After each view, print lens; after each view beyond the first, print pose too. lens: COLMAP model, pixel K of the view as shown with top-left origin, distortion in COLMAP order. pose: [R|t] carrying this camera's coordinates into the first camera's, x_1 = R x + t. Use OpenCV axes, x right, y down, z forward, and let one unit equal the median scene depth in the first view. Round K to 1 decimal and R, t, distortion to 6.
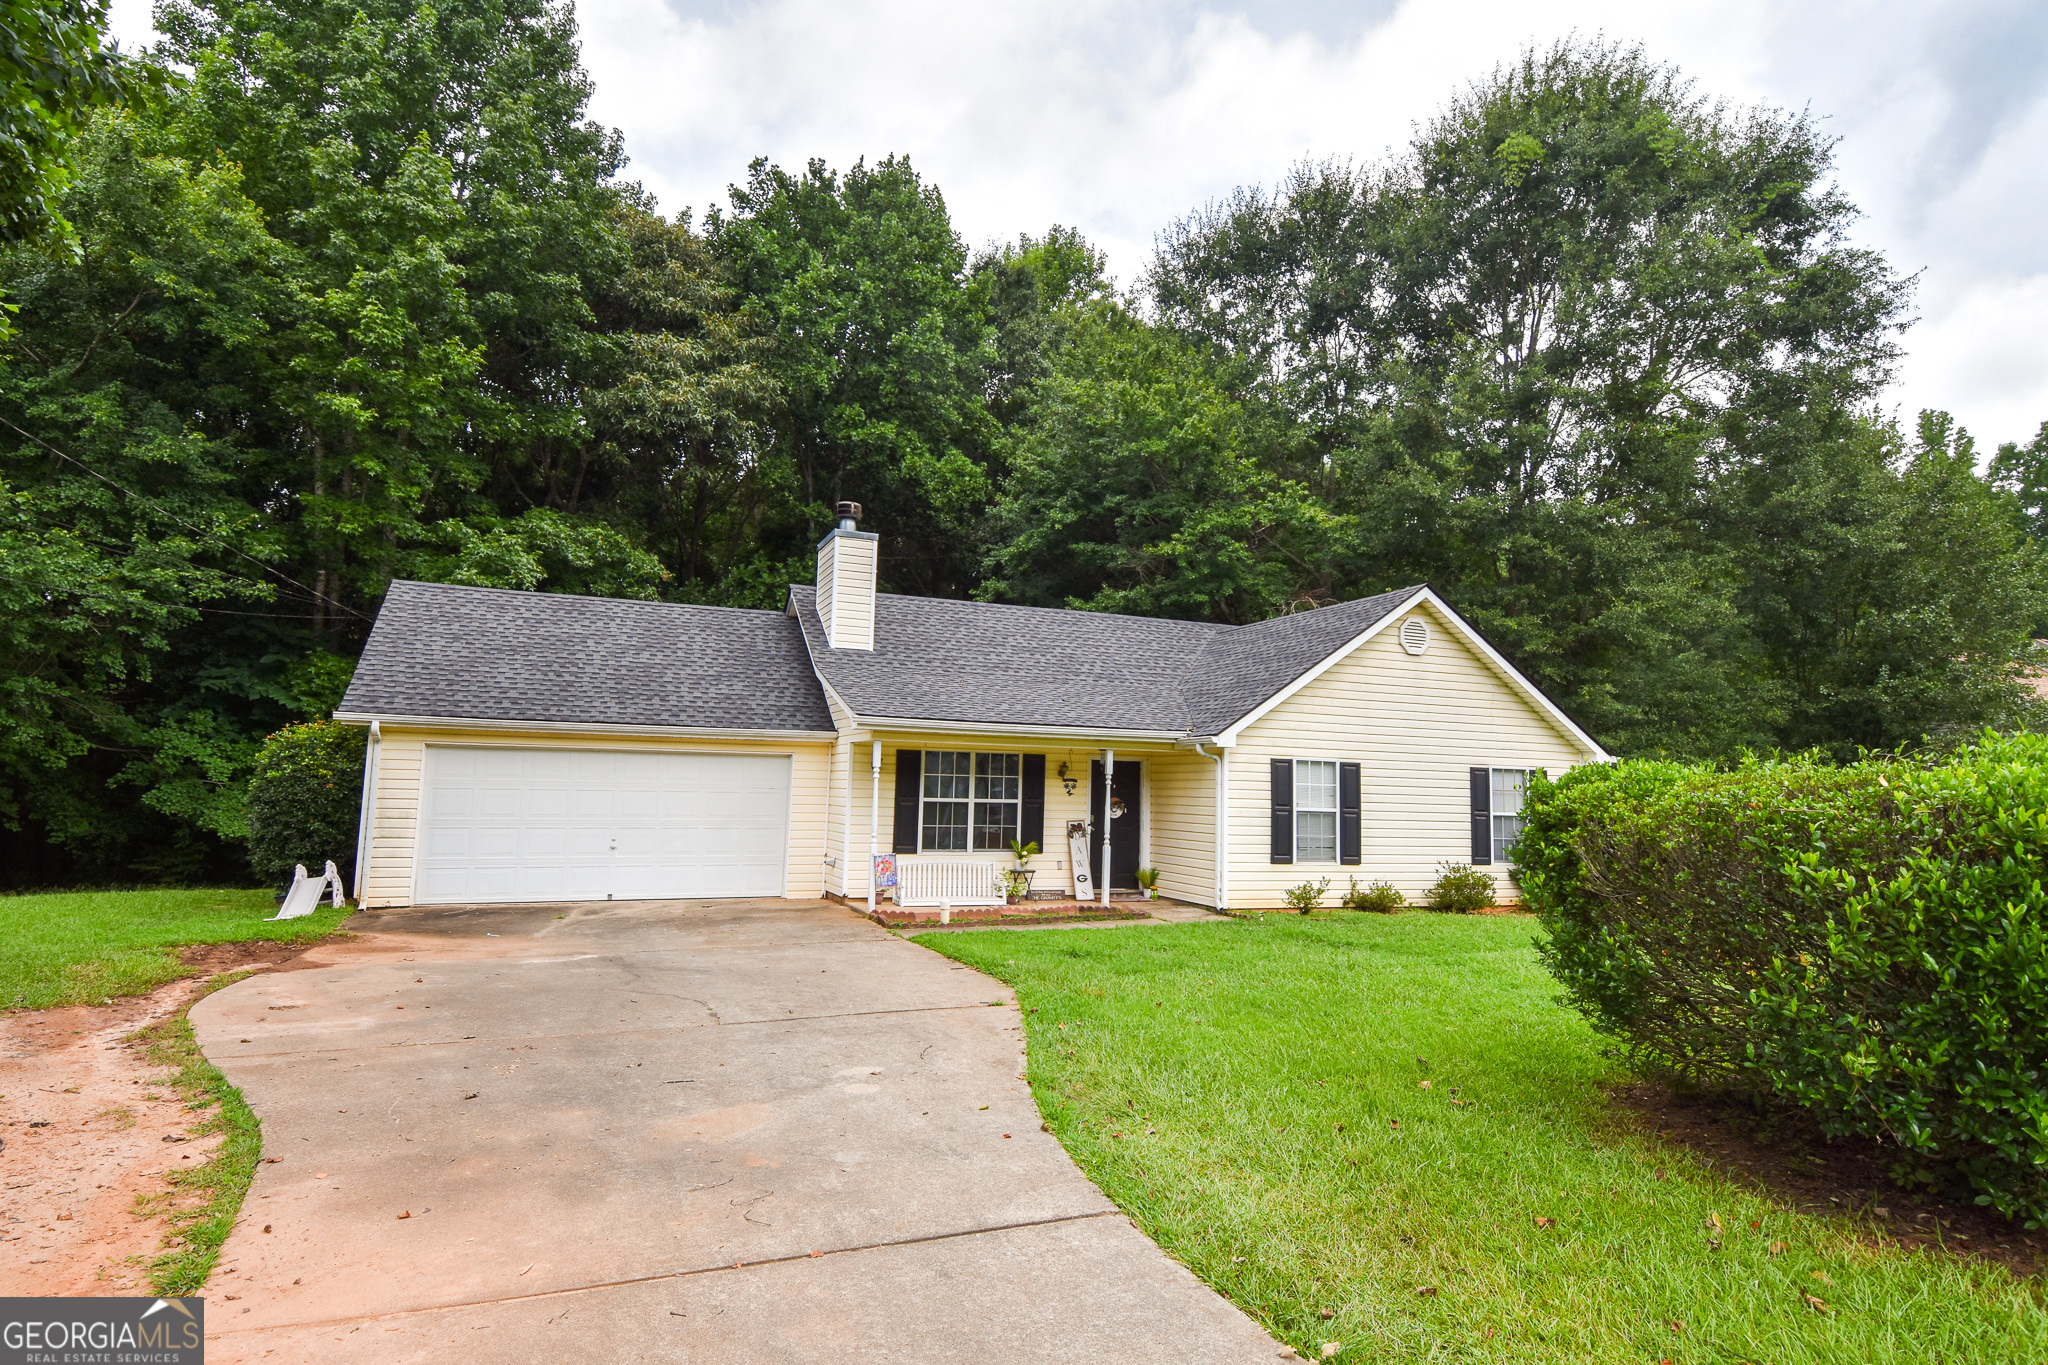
lens RADIAL K [[1062.1, 0, 1016.4], [0, 1062.1, 668.6], [0, 0, 1]] dist [0.047260, -0.054660]
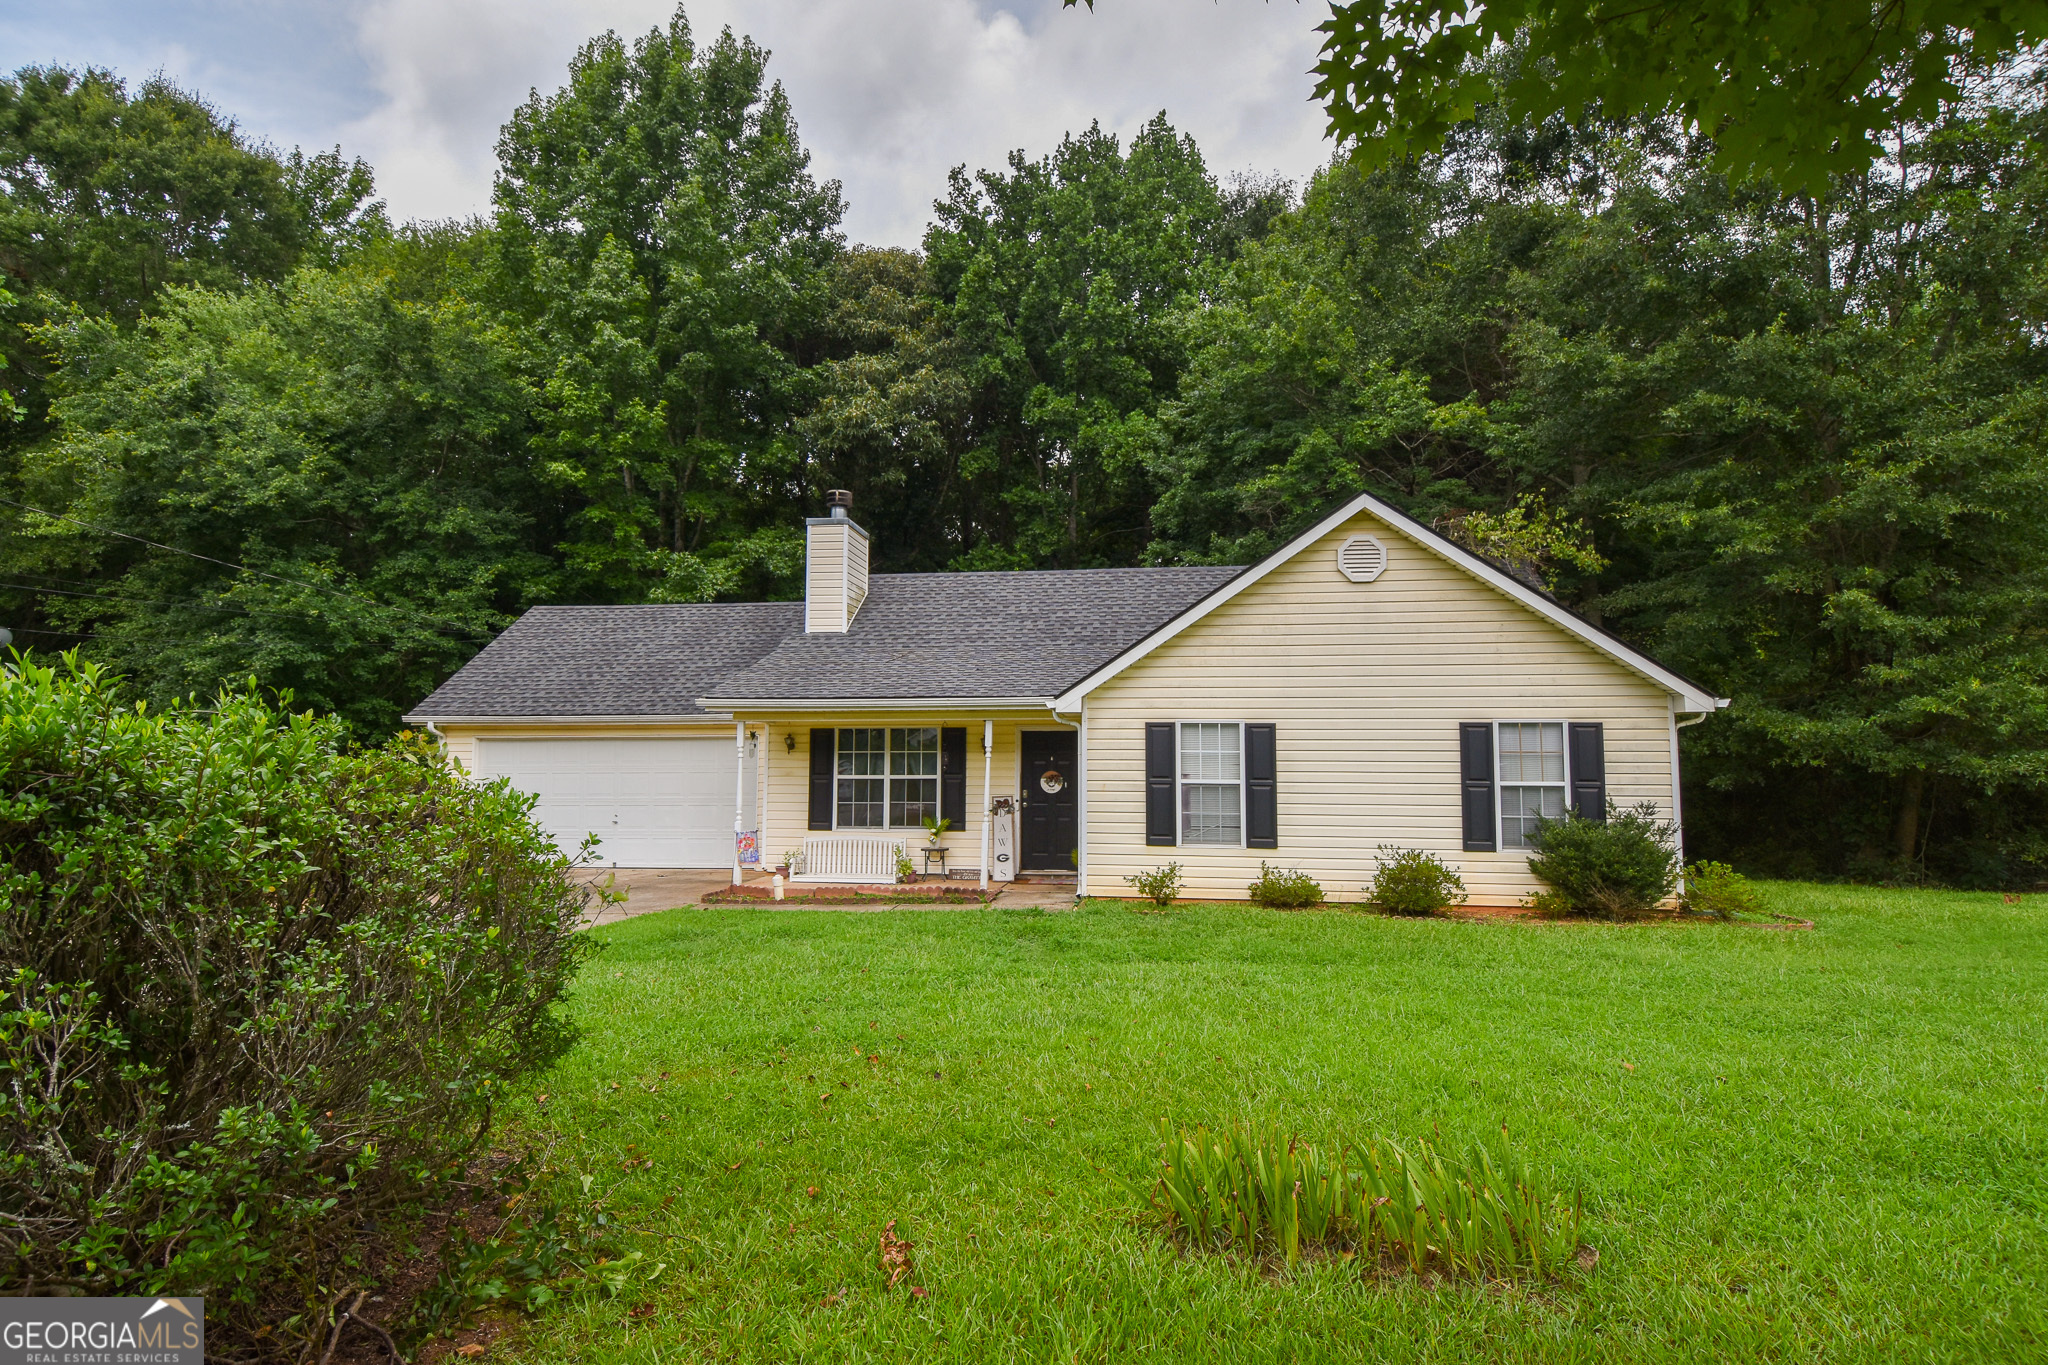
lens RADIAL K [[1055.5, 0, 1023.5], [0, 1055.5, 660.7], [0, 0, 1]] dist [0.044026, -0.047407]
pose [[0.873804, -0.067584, -0.481559, 0.545114], [0.073305, 0.997285, -0.006948, 0.032582], [0.480721, -0.029230, 0.876386, 0.205560]]
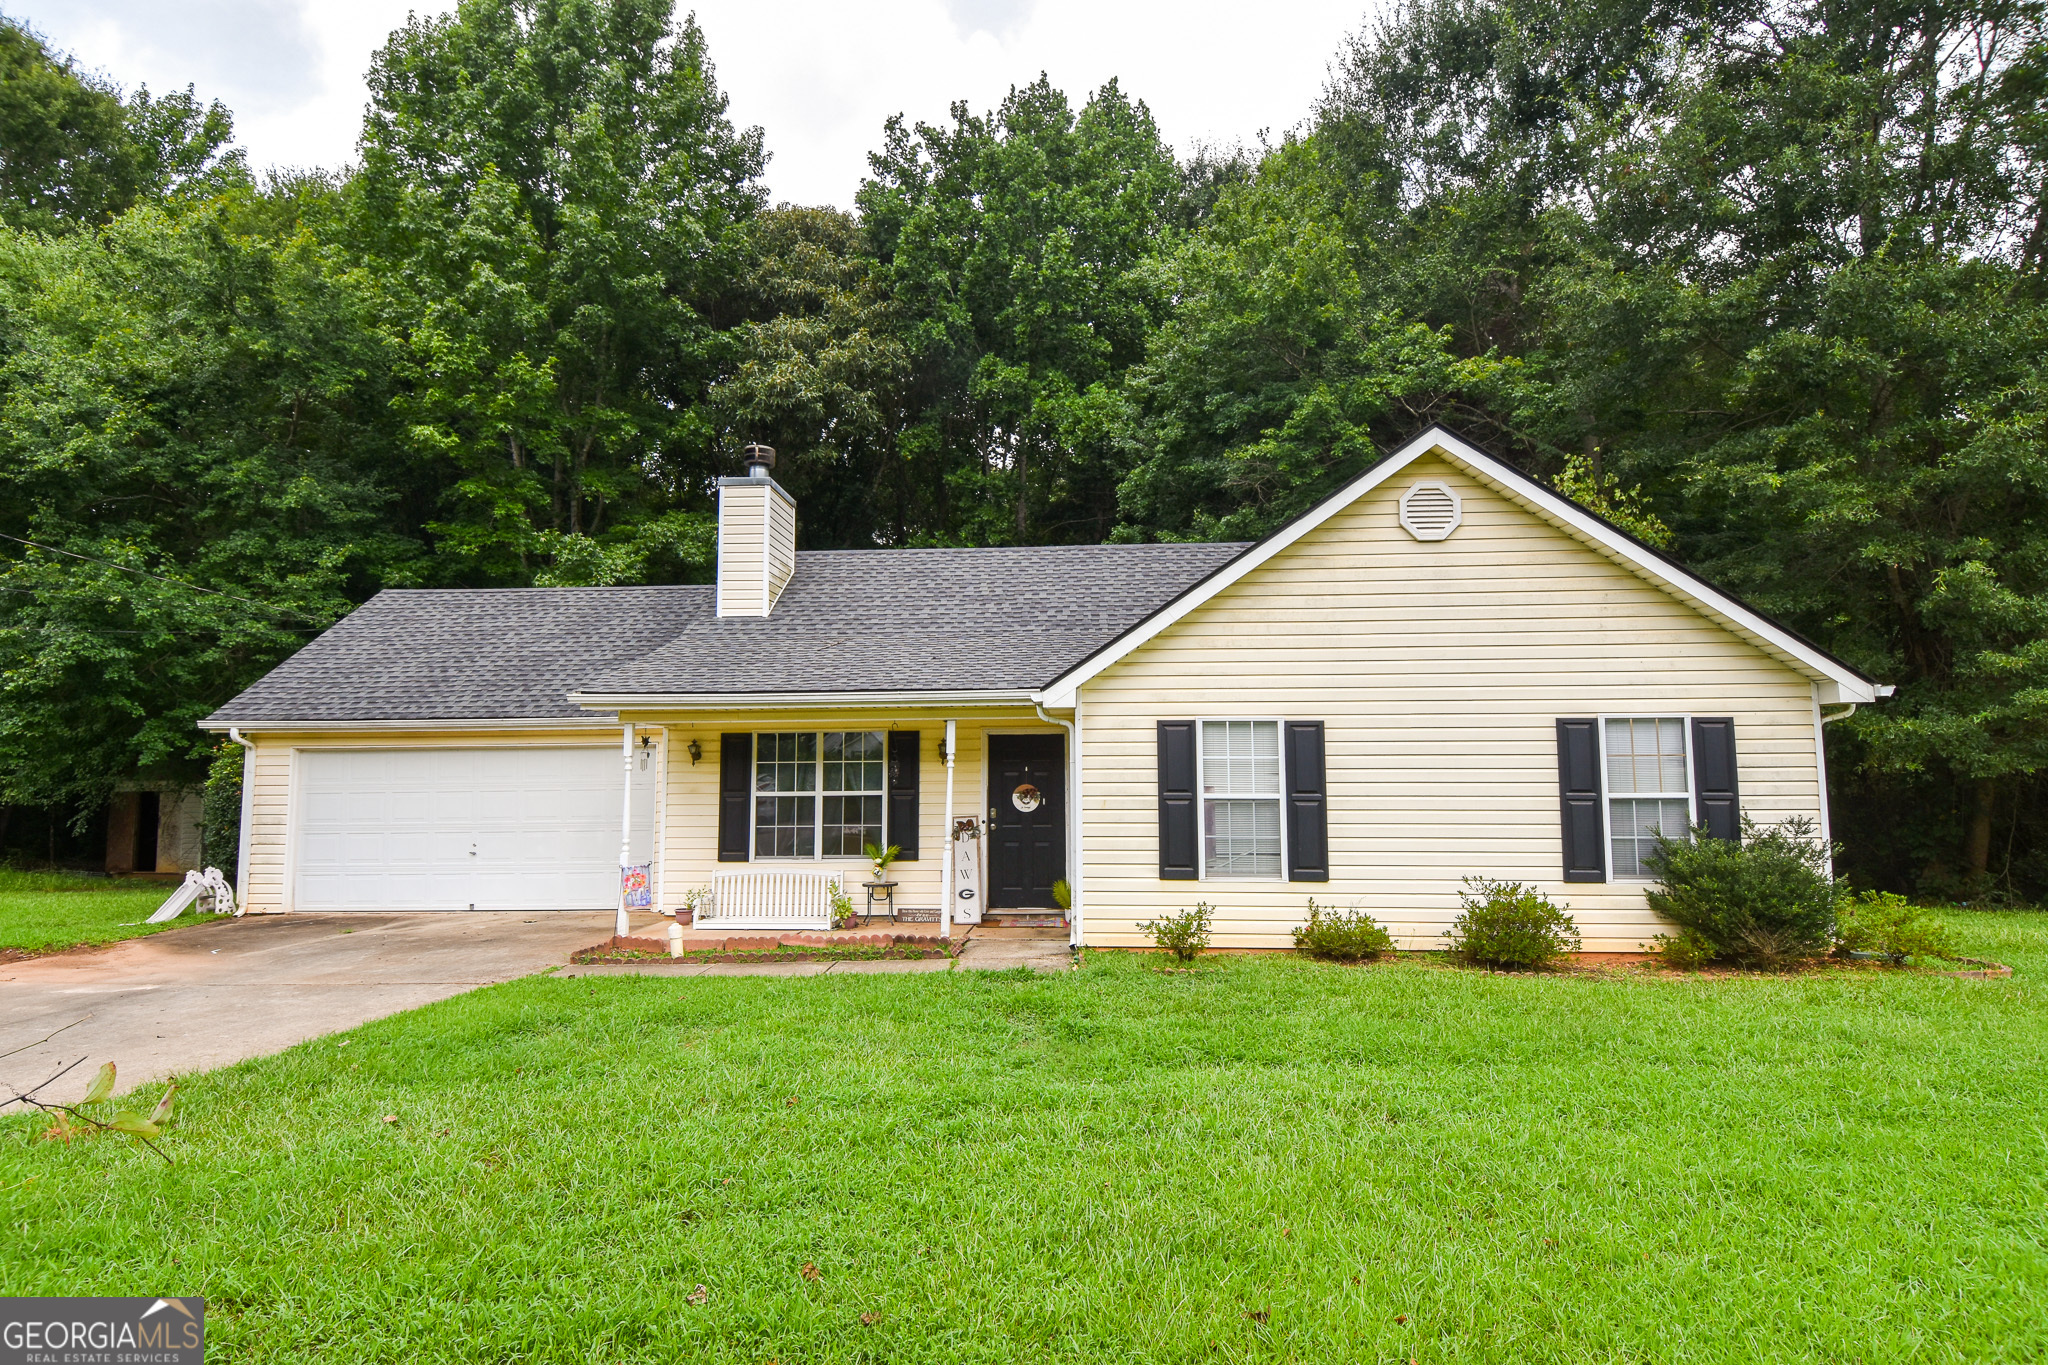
lens RADIAL K [[1055.5, 0, 1023.5], [0, 1055.5, 660.7], [0, 0, 1]] dist [0.044026, -0.047407]
pose [[0.904879, -0.073719, -0.419237, 0.427007], [0.074510, 0.997115, -0.014513, 0.048813], [0.419097, -0.018105, 0.907761, 0.355898]]
